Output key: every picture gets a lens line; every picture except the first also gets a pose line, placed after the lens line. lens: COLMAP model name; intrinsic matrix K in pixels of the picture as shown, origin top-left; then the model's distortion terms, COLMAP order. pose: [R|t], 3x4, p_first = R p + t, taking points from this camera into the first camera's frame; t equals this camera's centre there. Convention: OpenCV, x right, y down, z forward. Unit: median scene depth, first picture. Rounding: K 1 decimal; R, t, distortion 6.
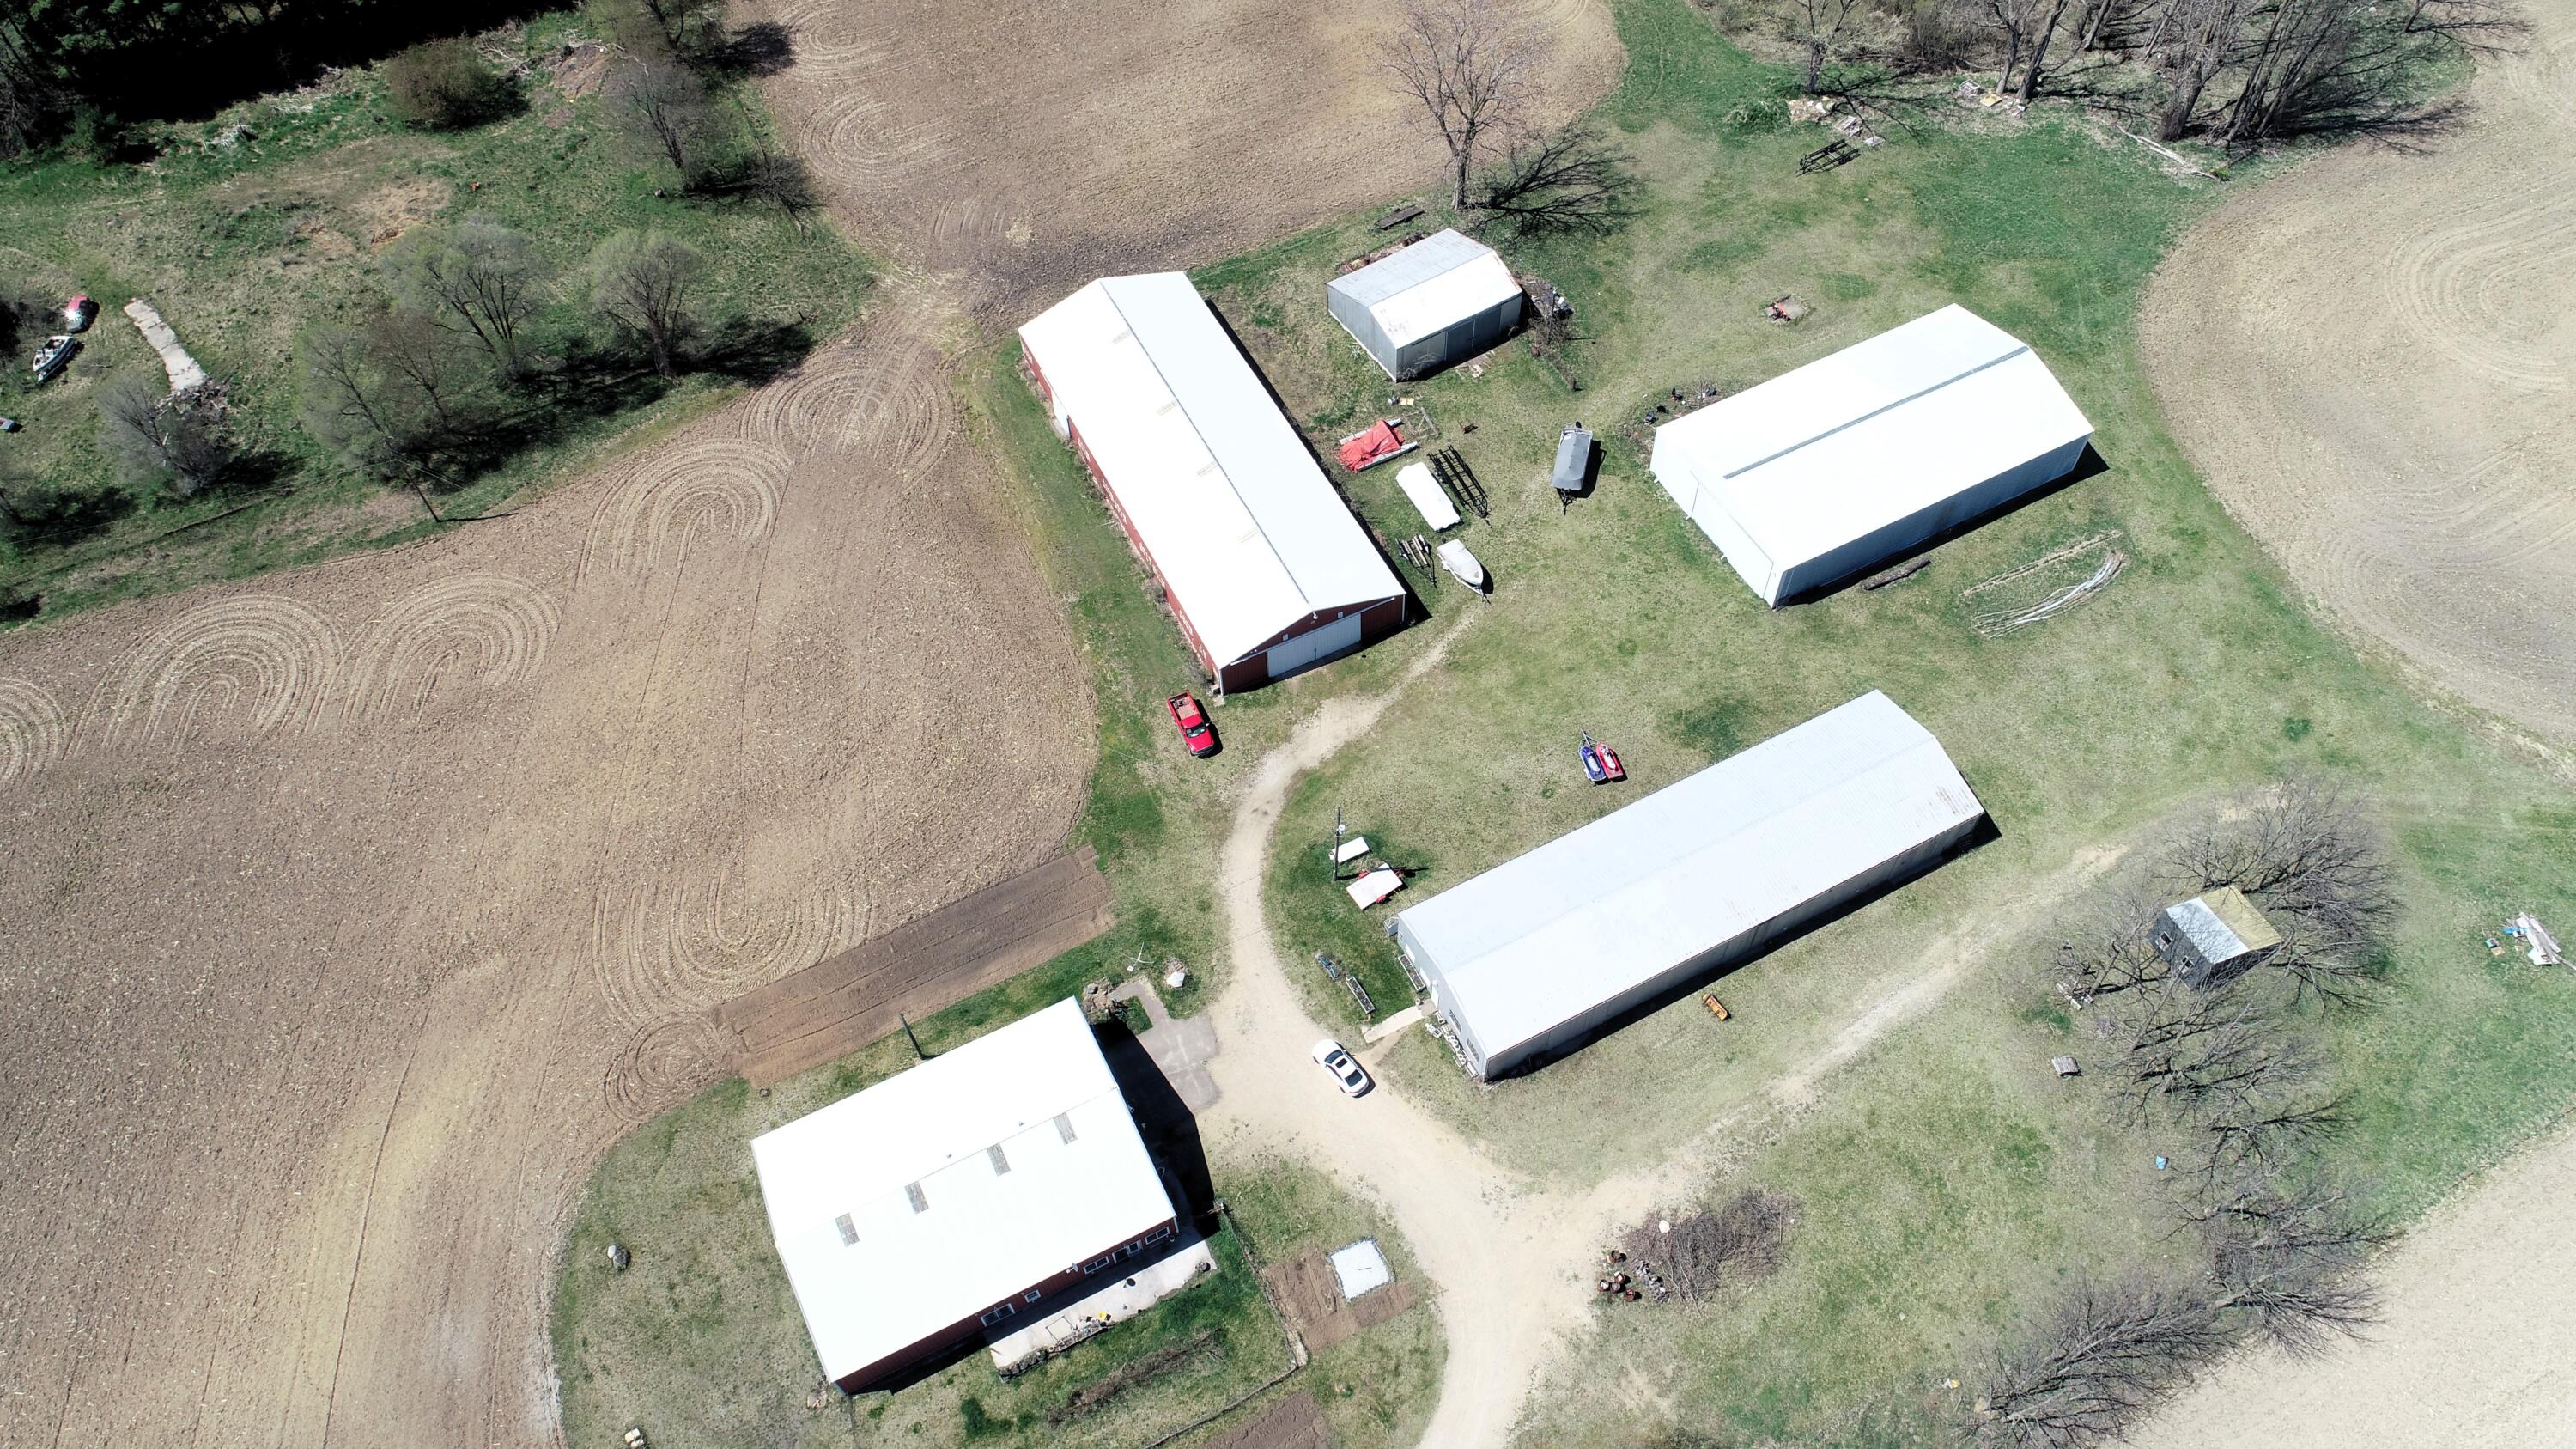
lens RADIAL K [[1725.3, 0, 1291.6], [0, 1725.3, 726.5], [0, 0, 1]] dist [-0.006846, 0.003542]
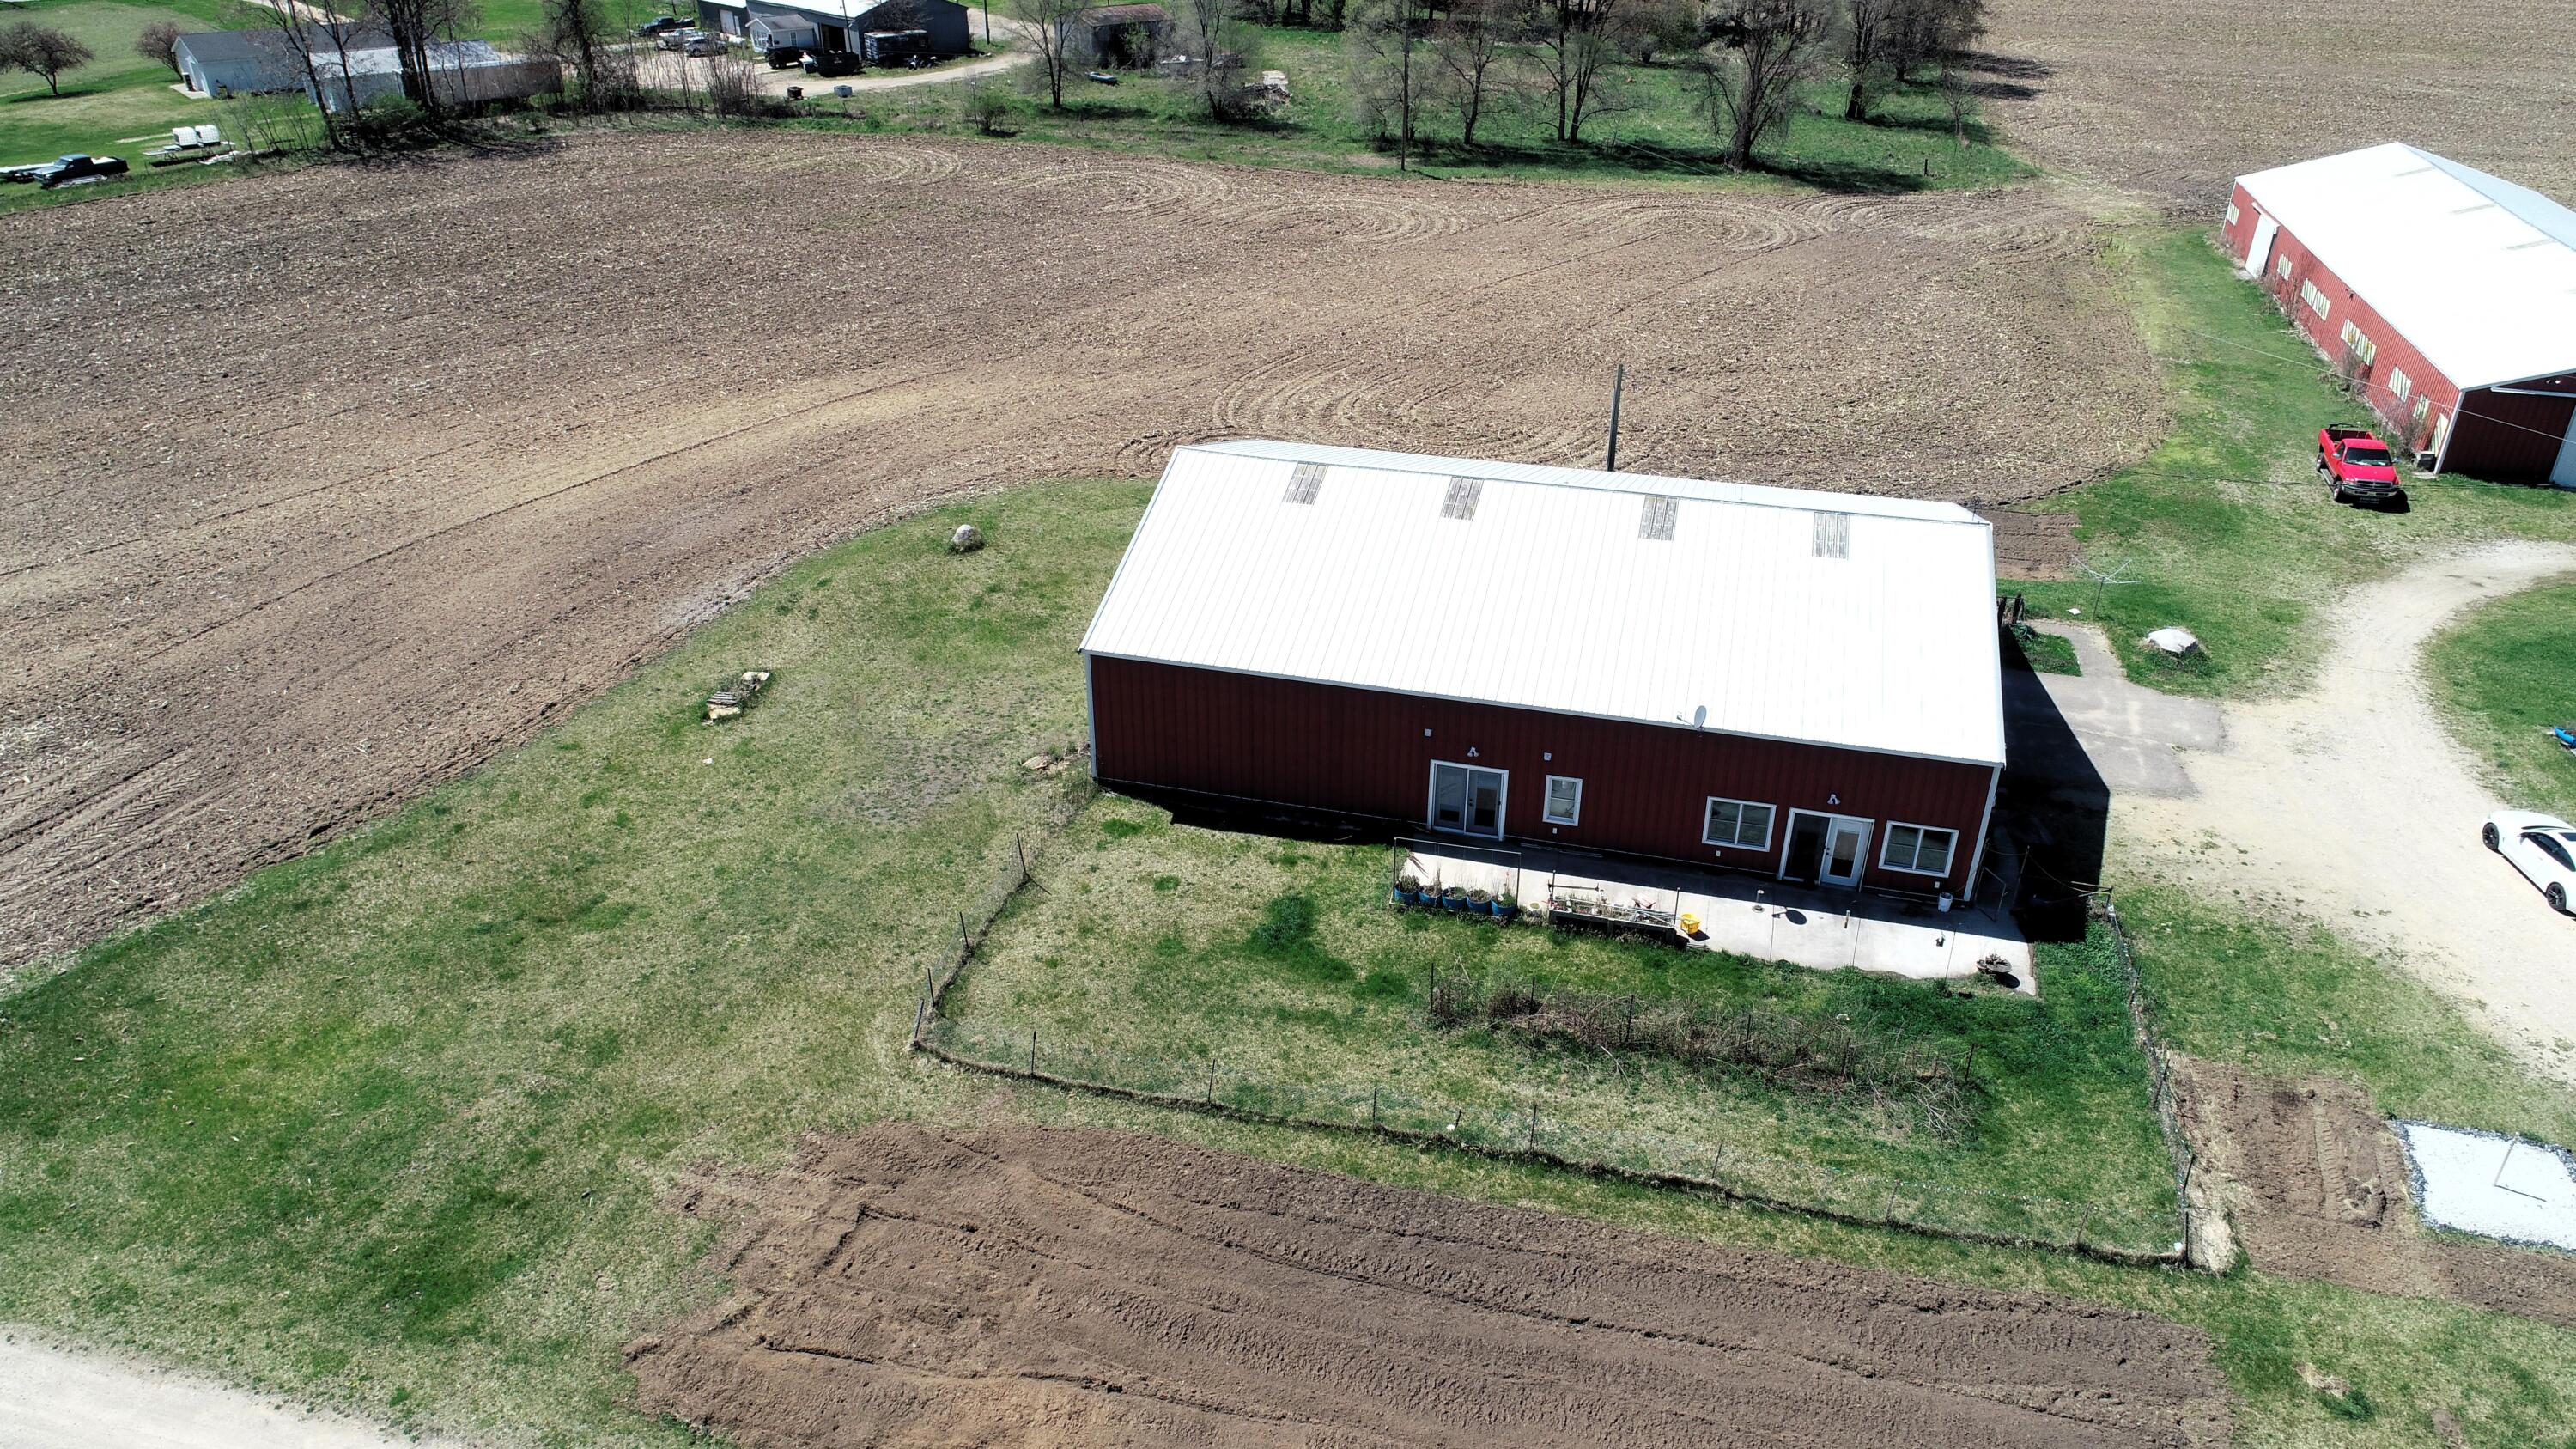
lens RADIAL K [[1725.3, 0, 1292.3], [0, 1725.3, 726.5], [0, 0, 1]] dist [-0.006846, 0.003542]
pose [[0.751369, 0.345942, -0.561934, 0.015672], [-0.555254, 0.791586, -0.255115, 0.320278], [0.356564, 0.503702, 0.786859, 0.460240]]
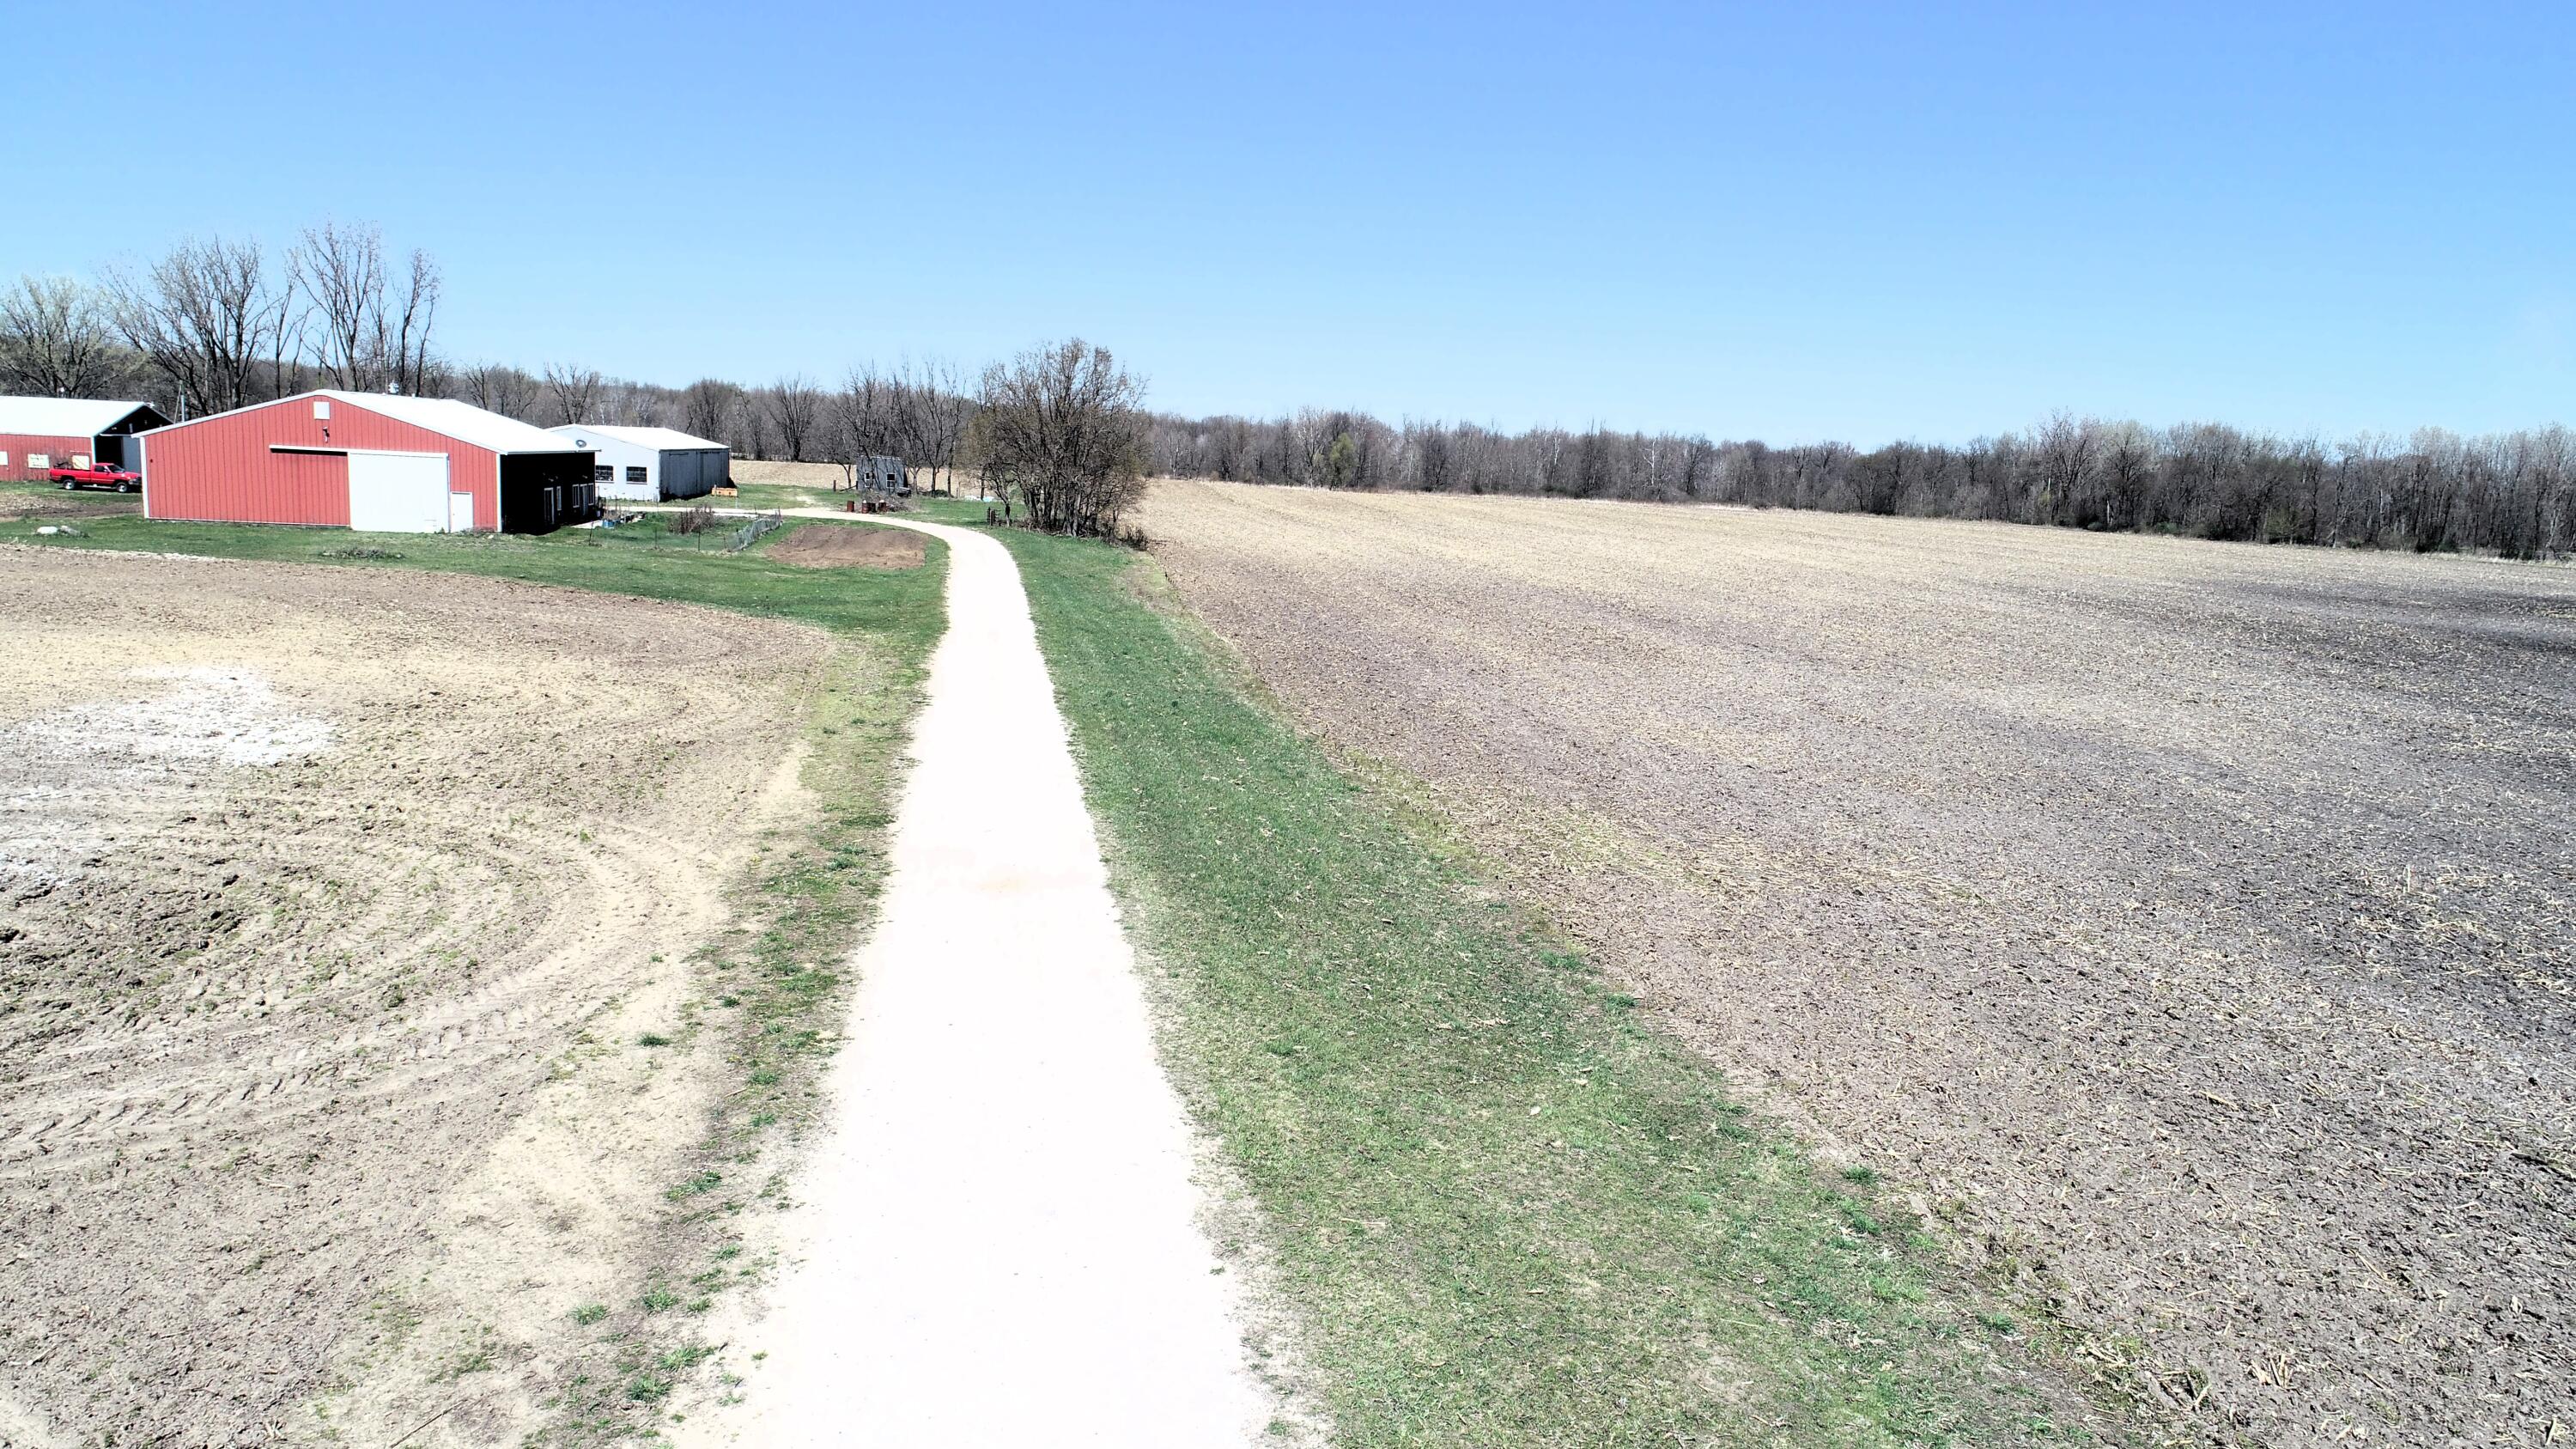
lens RADIAL K [[1725.3, 0, 1293.6], [0, 1725.3, 742.5], [0, 0, 1]] dist [-0.006846, 0.003542]
pose [[0.271152, -0.111288, 0.956081, -0.661280], [0.753443, 0.642681, -0.138874, 0.590746], [-0.599000, 0.758008, 0.258113, 0.441755]]
